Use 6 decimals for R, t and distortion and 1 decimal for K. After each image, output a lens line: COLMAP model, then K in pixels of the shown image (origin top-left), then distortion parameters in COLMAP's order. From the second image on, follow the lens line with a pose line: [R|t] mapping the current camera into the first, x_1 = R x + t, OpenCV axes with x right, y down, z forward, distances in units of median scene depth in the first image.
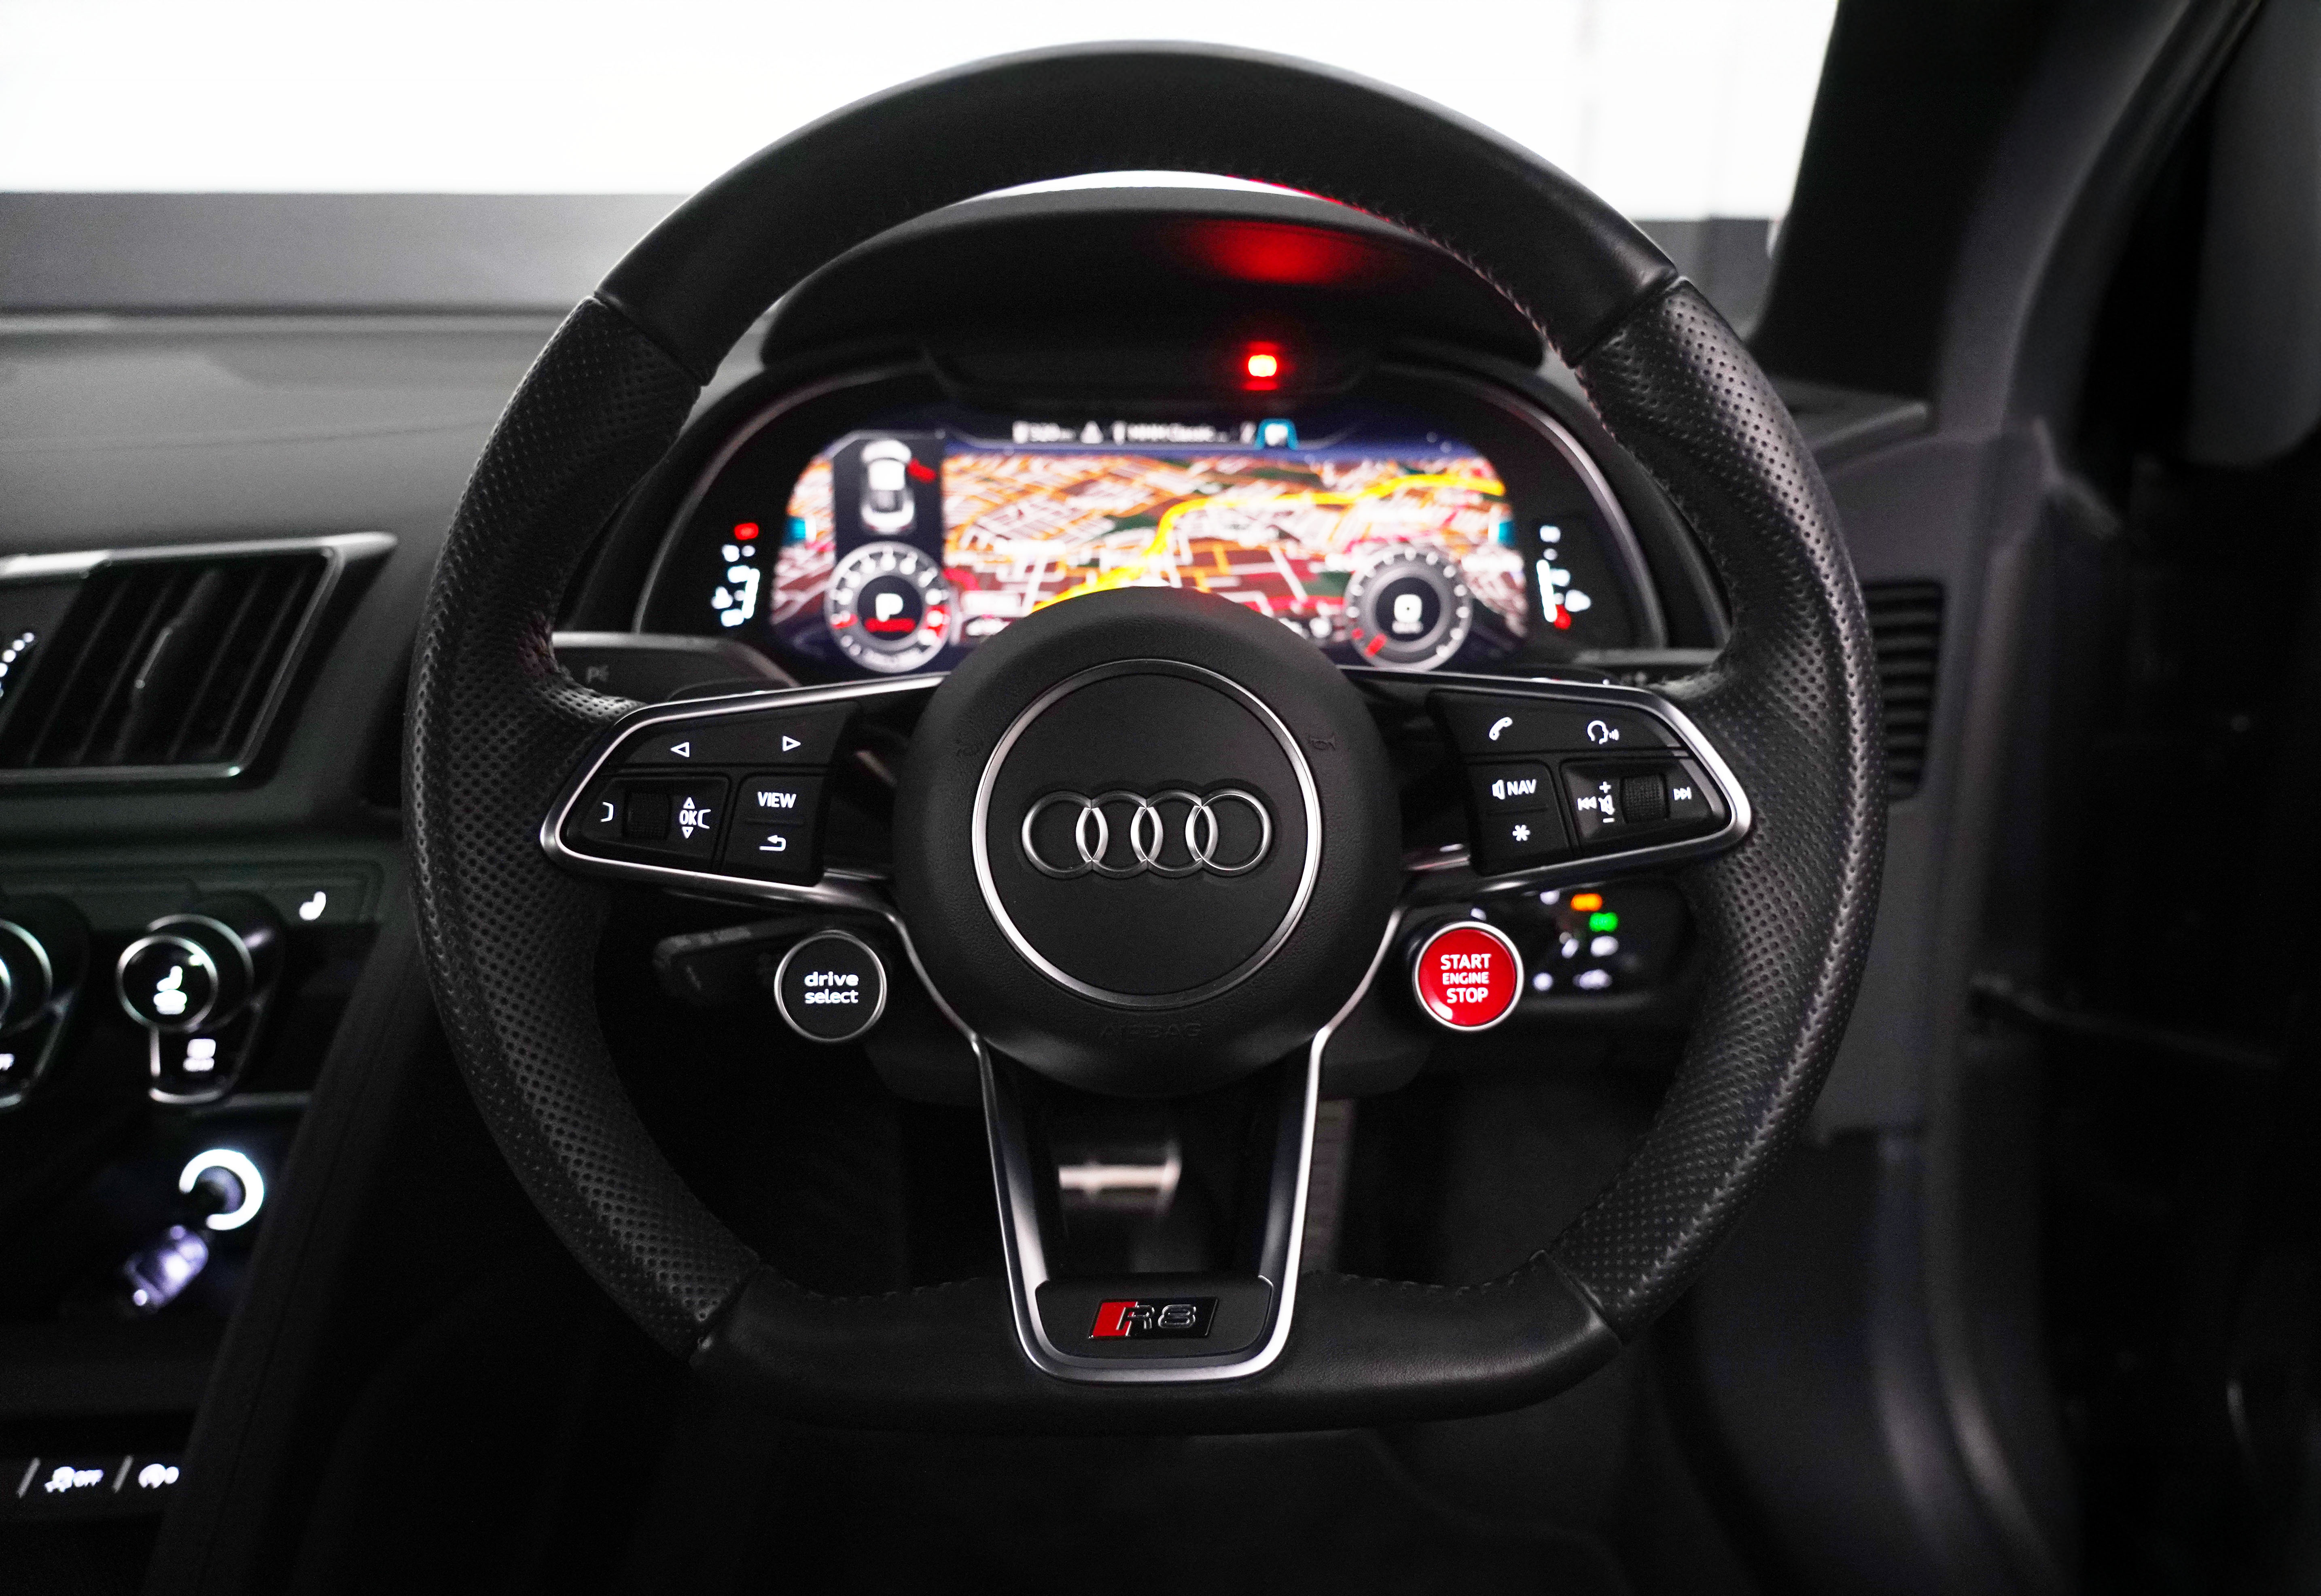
lens RADIAL K [[1631.5, 0, 1153.1], [0, 1631.5, 832.6], [0, 0, 1]] dist [0.001307, -0.001109]
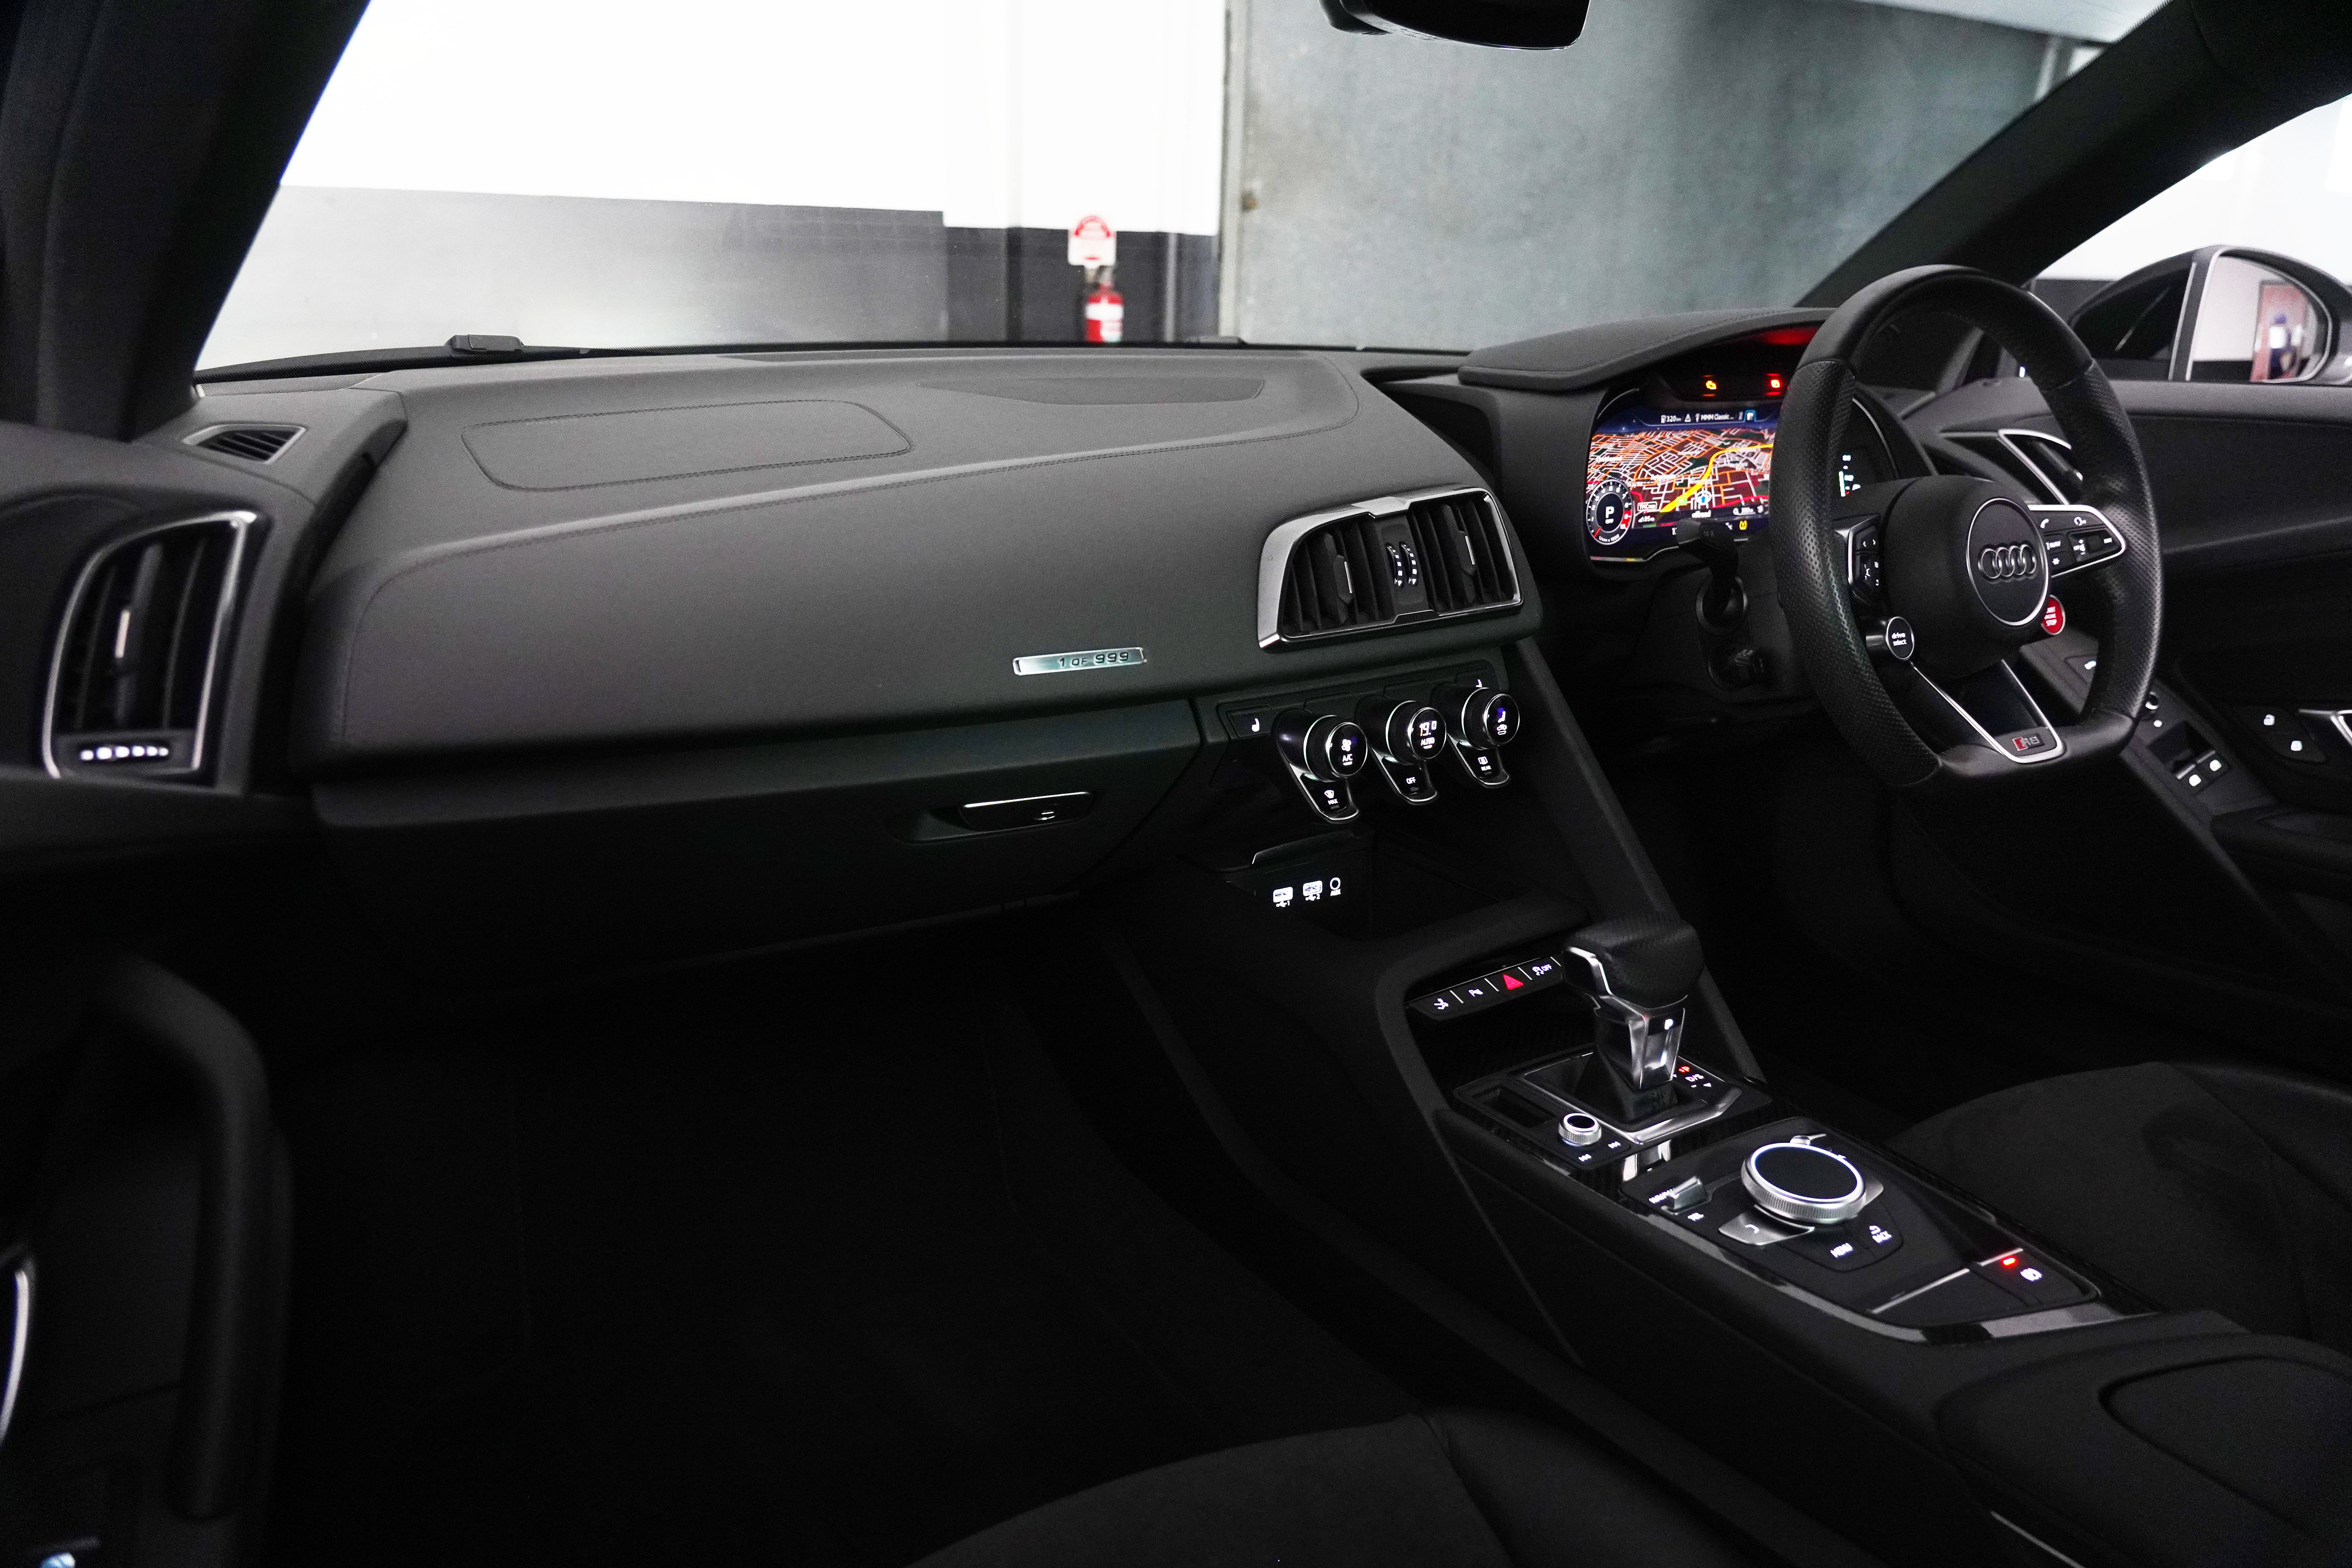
lens RADIAL K [[1577.8, 0, 1176.0], [0, 1577.8, 784.0], [0, 0, 1]] dist [-0.031649, -0.000560]
pose [[0.857512, -0.148155, 0.492669, -1.584844], [0.160150, 0.986928, 0.018040, 0.063427], [-0.488901, 0.063432, 0.870030, -0.342730]]
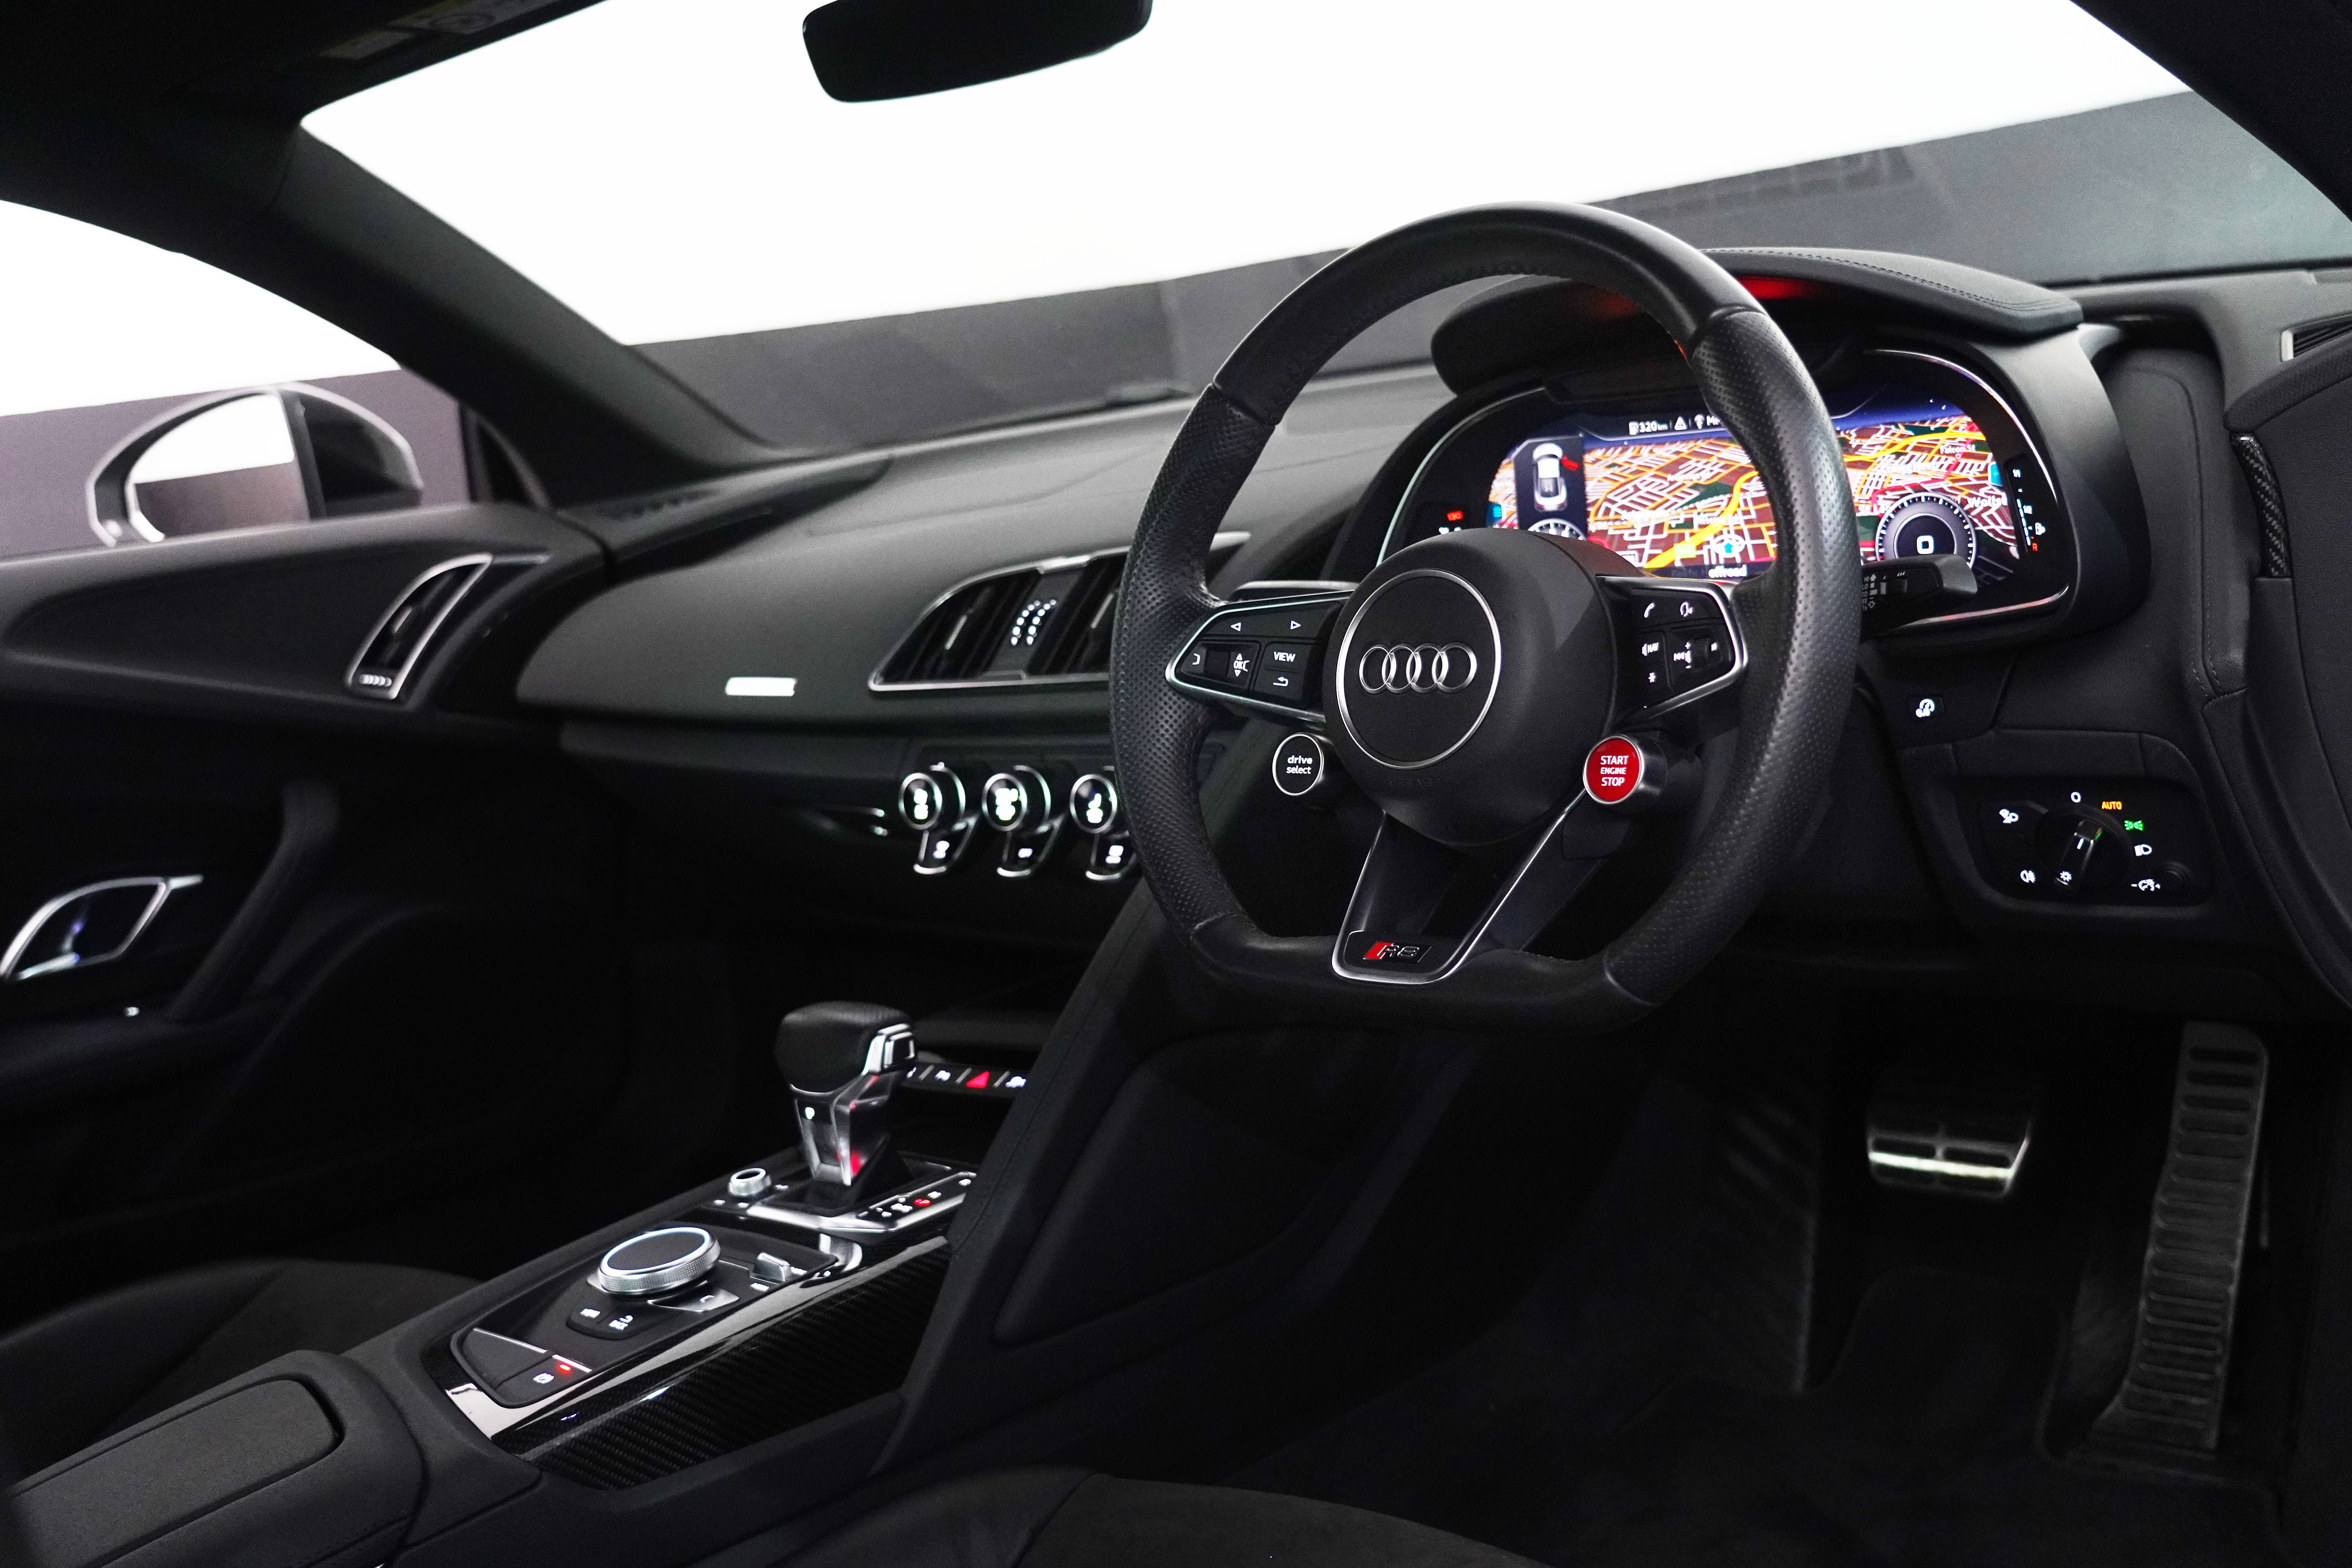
lens RADIAL K [[2312.4, 0, 1176.0], [0, 2312.4, 784.0], [0, 0, 1]] dist [-0.003218, -0.003583]
pose [[0.738912, 0.011445, -0.673705, 0.899230], [-0.078618, 0.994491, -0.069333, 0.196931], [0.669200, 0.104196, 0.735741, -0.584812]]
